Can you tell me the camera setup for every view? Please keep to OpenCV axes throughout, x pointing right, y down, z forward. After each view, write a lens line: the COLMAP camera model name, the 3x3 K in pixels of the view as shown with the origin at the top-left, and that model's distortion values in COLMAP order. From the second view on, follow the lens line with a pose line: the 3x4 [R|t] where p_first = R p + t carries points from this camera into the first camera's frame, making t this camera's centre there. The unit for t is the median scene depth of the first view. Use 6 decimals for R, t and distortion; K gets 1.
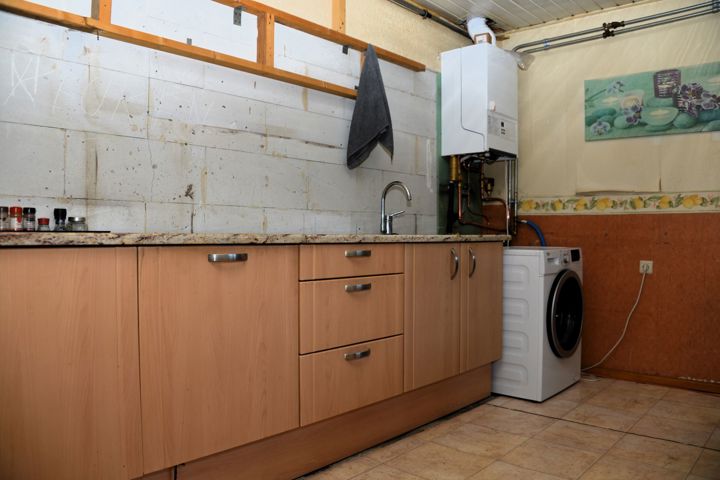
lens RADIAL K [[603.4, 0, 358.1], [0, 603.4, 237.9], [0, 0, 1]] dist [-0.037784, 0.000839]
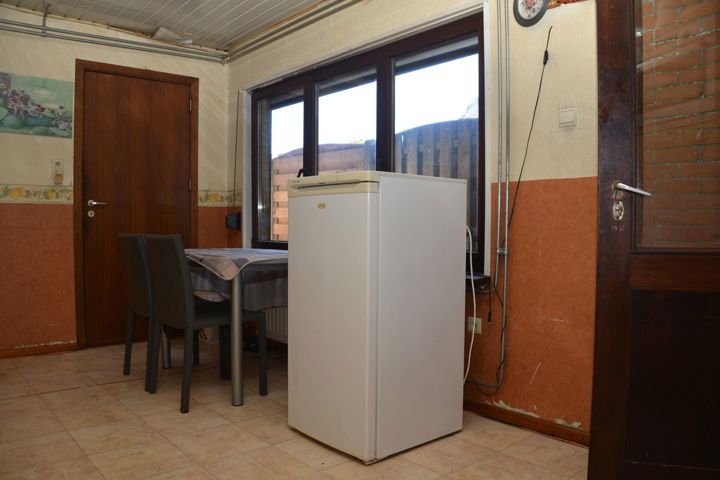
lens RADIAL K [[603.4, 0, 357.6], [0, 603.4, 238.3], [0, 0, 1]] dist [-0.037784, 0.000839]
pose [[0.182541, -0.021787, 0.982957, -0.458647], [0.007304, 0.999757, 0.020803, 0.006698], [-0.983171, 0.003382, 0.182655, 0.153607]]
